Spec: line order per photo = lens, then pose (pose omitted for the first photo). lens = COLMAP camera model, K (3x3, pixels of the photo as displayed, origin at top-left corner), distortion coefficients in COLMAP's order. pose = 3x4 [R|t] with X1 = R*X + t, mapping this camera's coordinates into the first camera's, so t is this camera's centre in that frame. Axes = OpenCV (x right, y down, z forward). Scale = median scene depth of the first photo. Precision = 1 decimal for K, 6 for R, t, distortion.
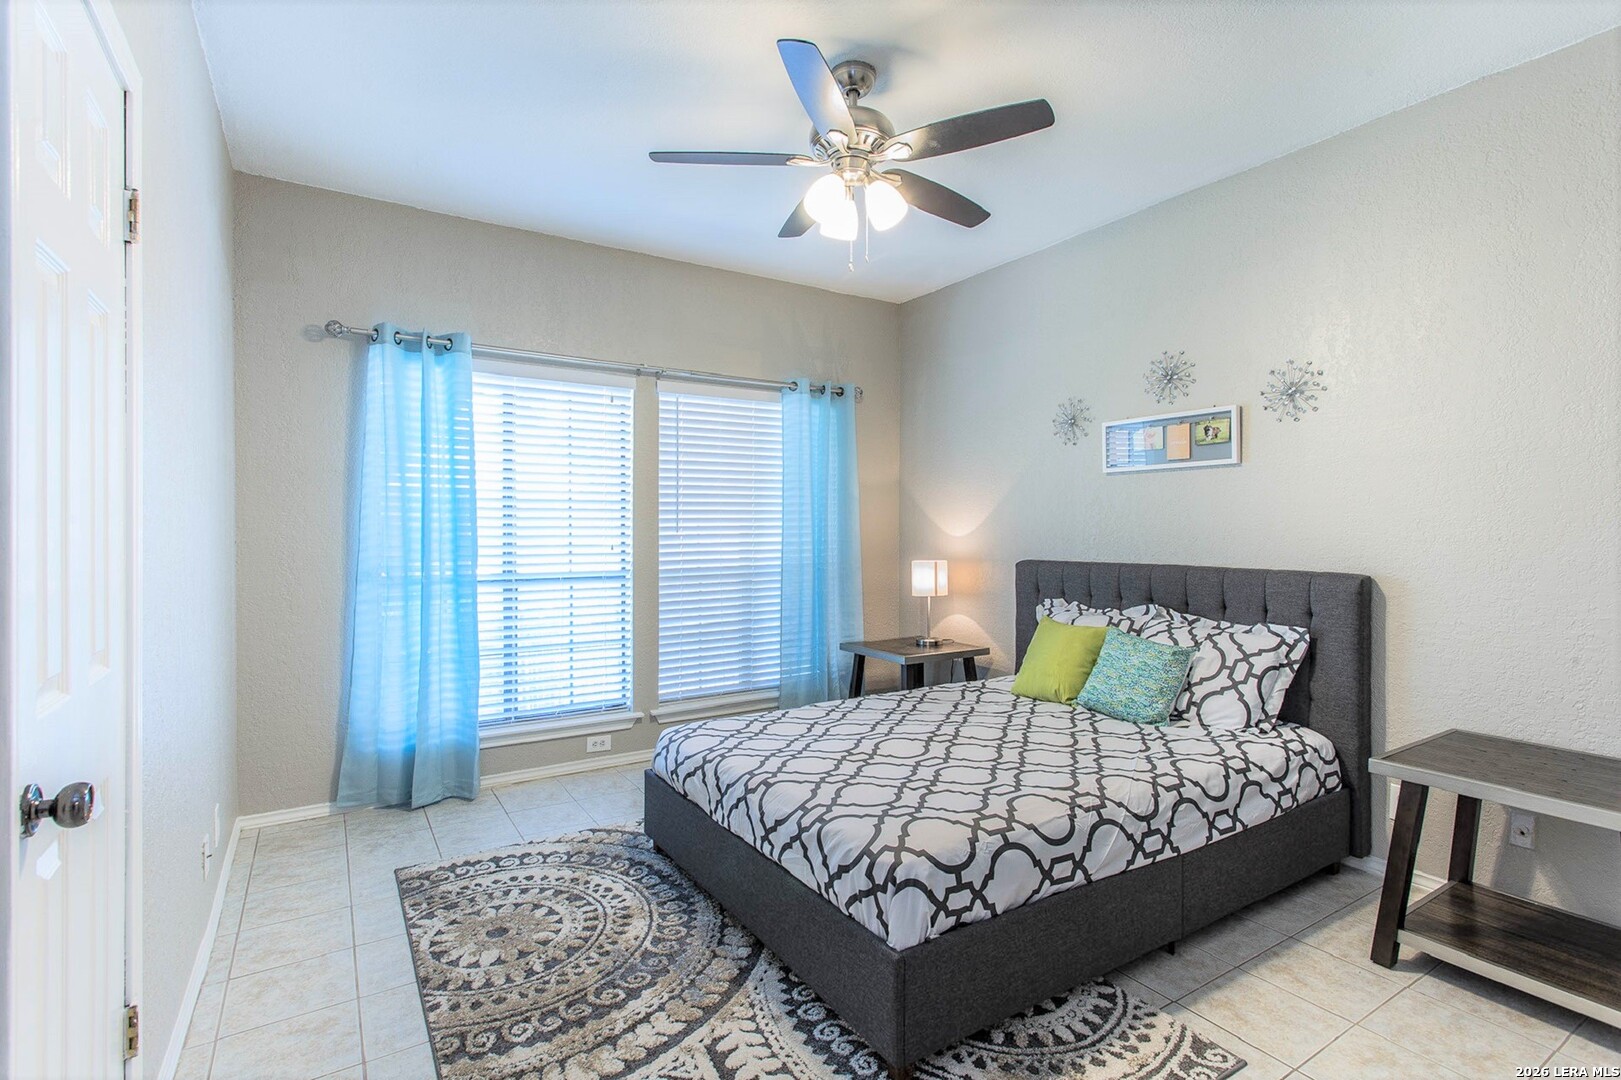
lens RADIAL K [[767.7, 0, 817.3], [0, 767.7, 530.8], [0, 0, 1]] dist [0.001318, 0.000298]
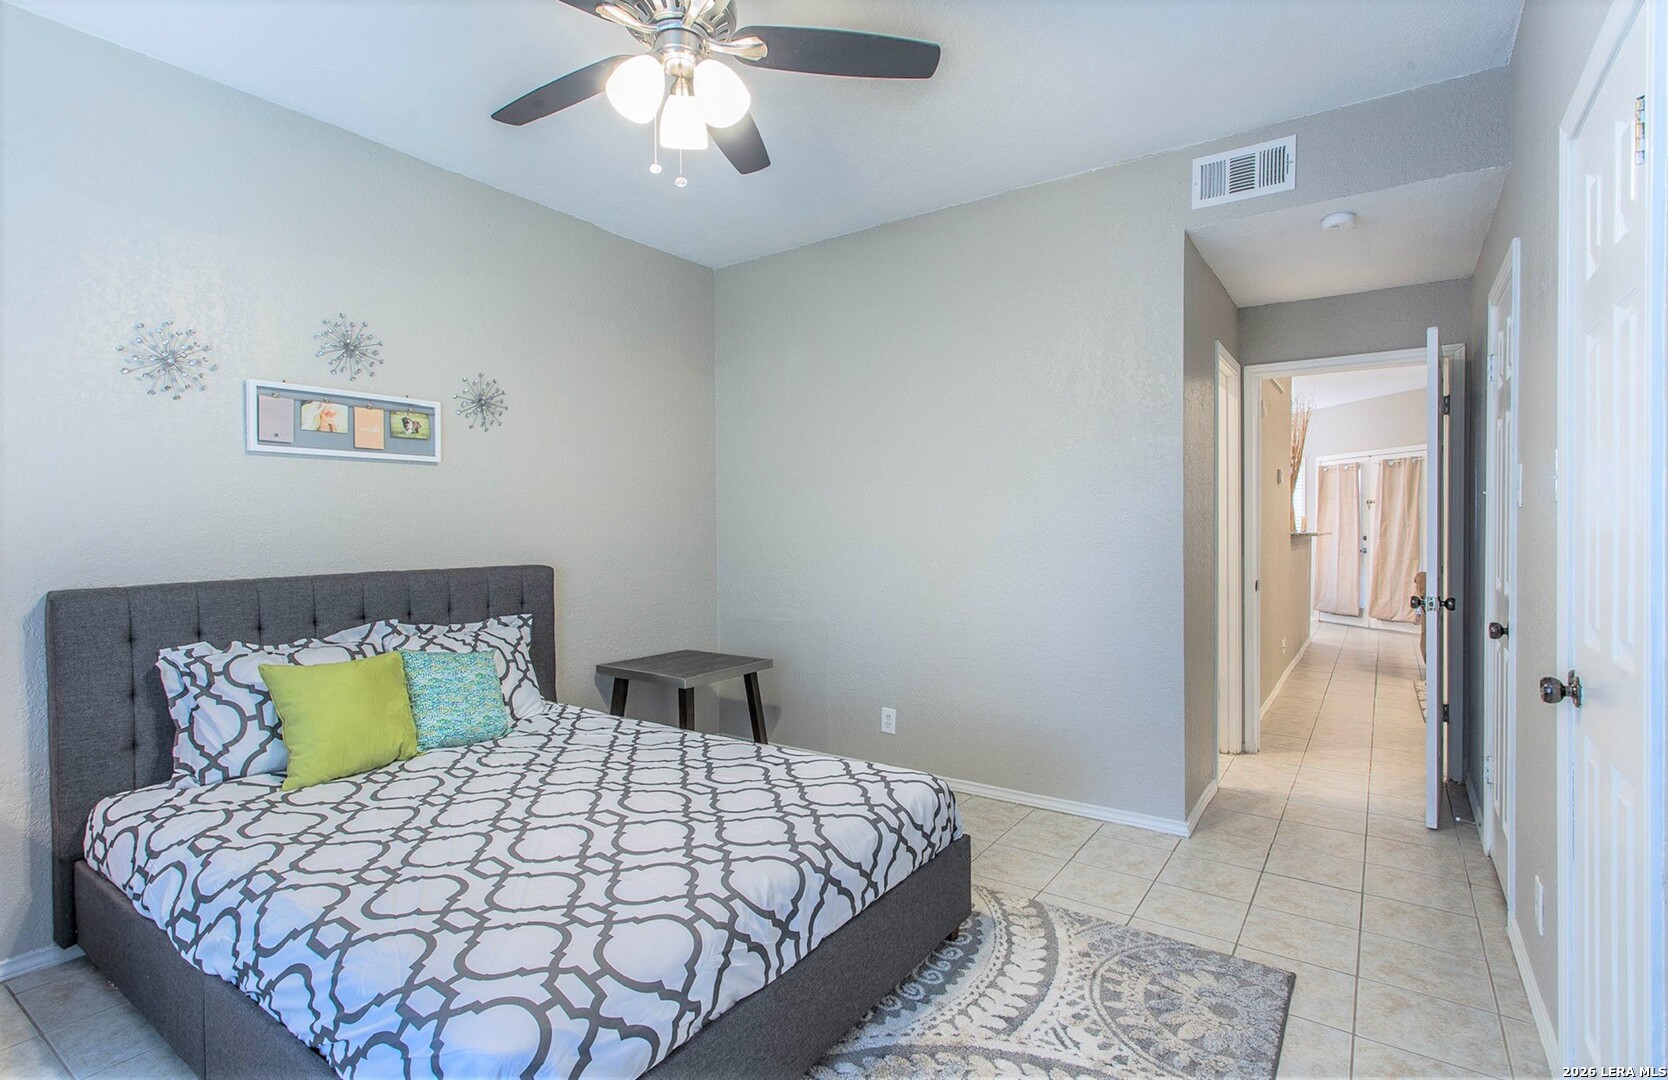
lens RADIAL K [[802.9, 0, 834.0], [0, 802.9, 540.0], [0, 0, 1]] dist [0.000418, 0.000030]
pose [[-0.383549, -0.011148, 0.923453, -0.590574], [0.011523, 0.999792, 0.016856, -0.001102], [-0.923448, 0.017106, -0.383341, 0.924621]]
